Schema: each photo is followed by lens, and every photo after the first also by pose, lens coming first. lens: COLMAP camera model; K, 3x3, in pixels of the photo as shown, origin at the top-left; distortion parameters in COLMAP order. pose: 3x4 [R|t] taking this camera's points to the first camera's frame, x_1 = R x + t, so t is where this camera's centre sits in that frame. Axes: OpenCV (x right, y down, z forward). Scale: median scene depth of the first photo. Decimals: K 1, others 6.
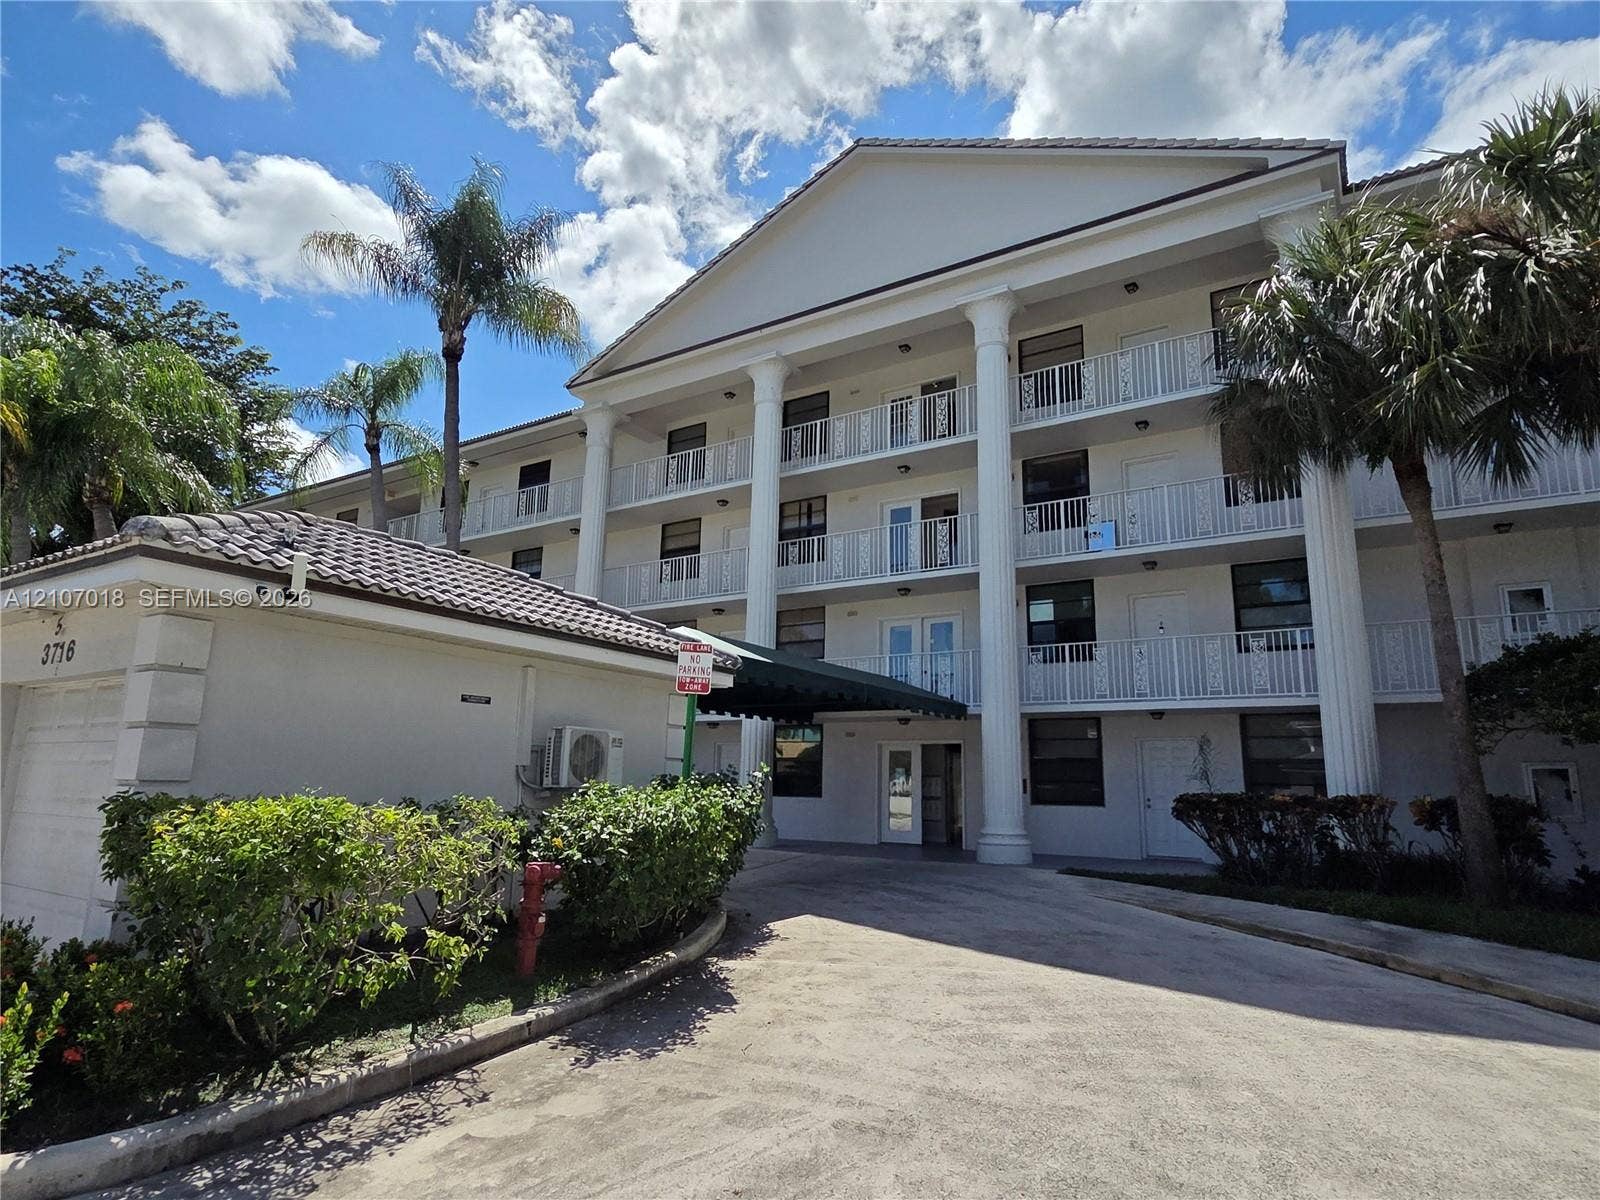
lens RADIAL K [[906.4, 0, 771.3], [0, 906.4, 593.9], [0, 0, 1]] dist [-0.001159, 0.015181]
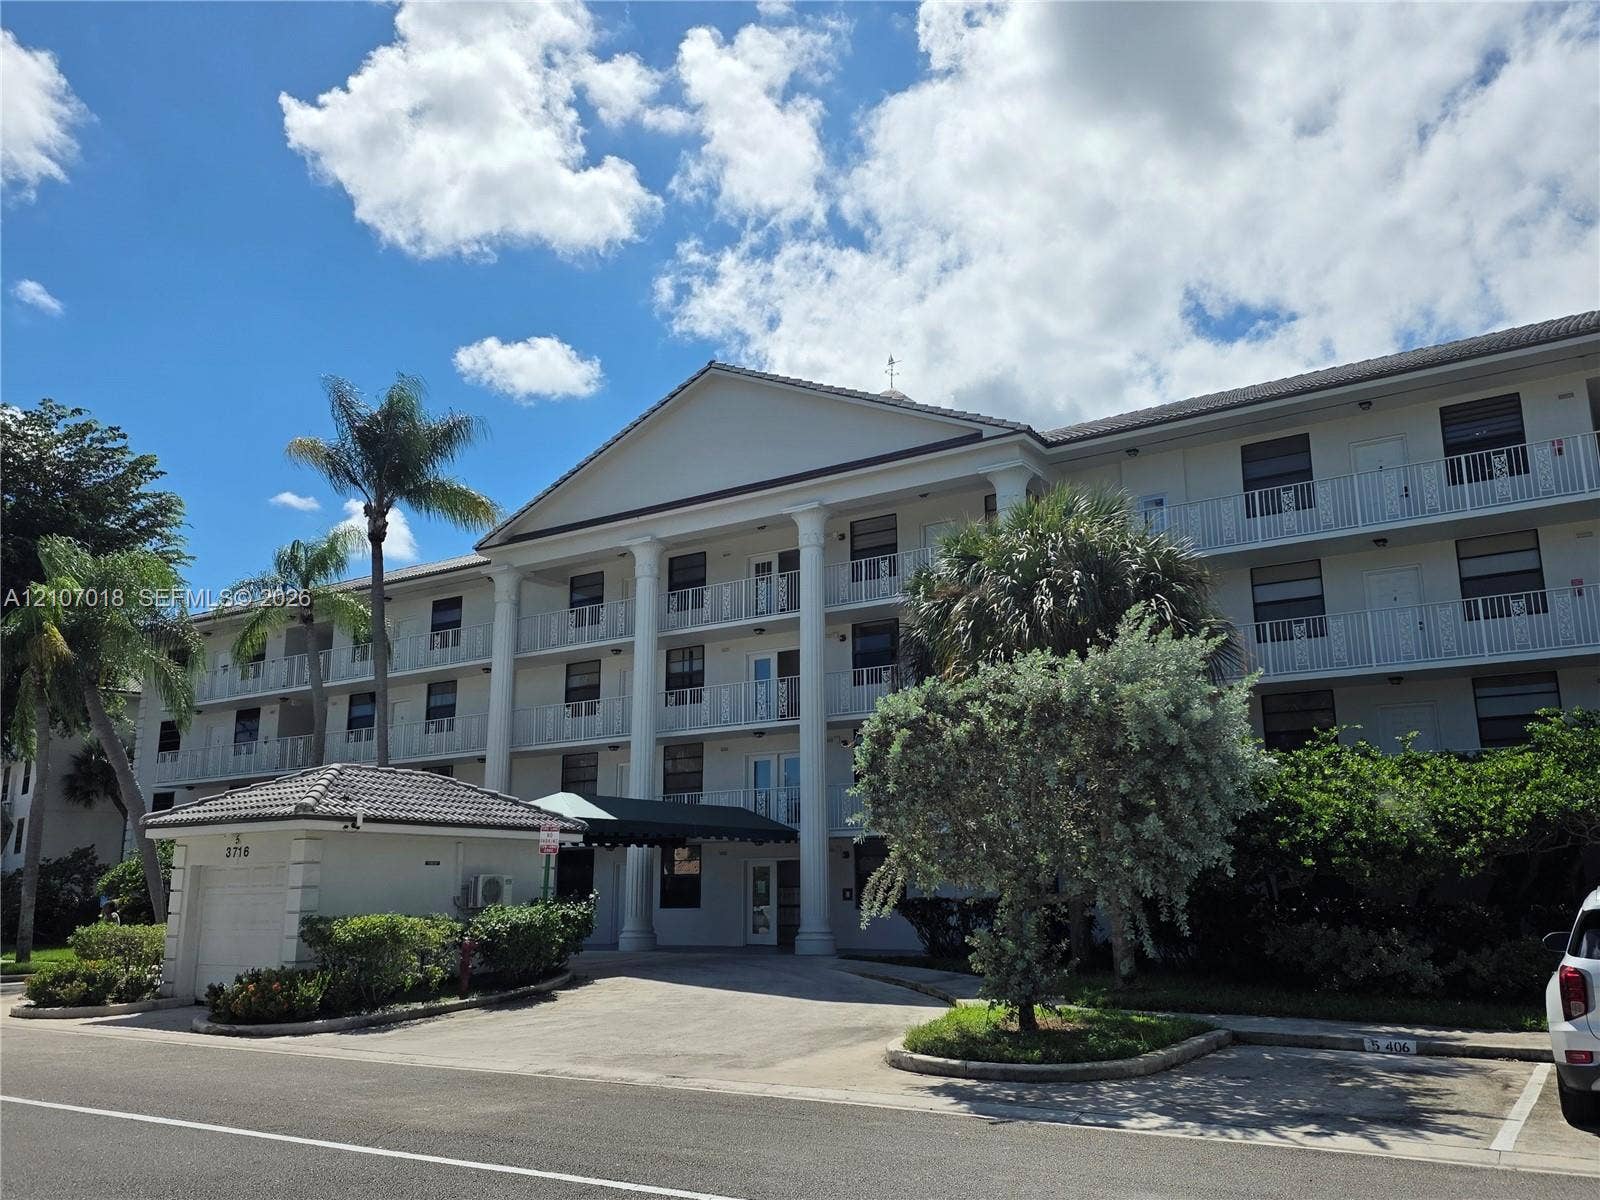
lens RADIAL K [[1289.1, 0, 781.6], [0, 1289.1, 564.2], [0, 0, 1]] dist [0.109269, -0.145183]
pose [[0.999505, -0.030667, 0.006994, 0.193811], [0.030942, 0.998582, -0.043325, -0.174849], [-0.005655, 0.043520, 0.999037, -0.839193]]
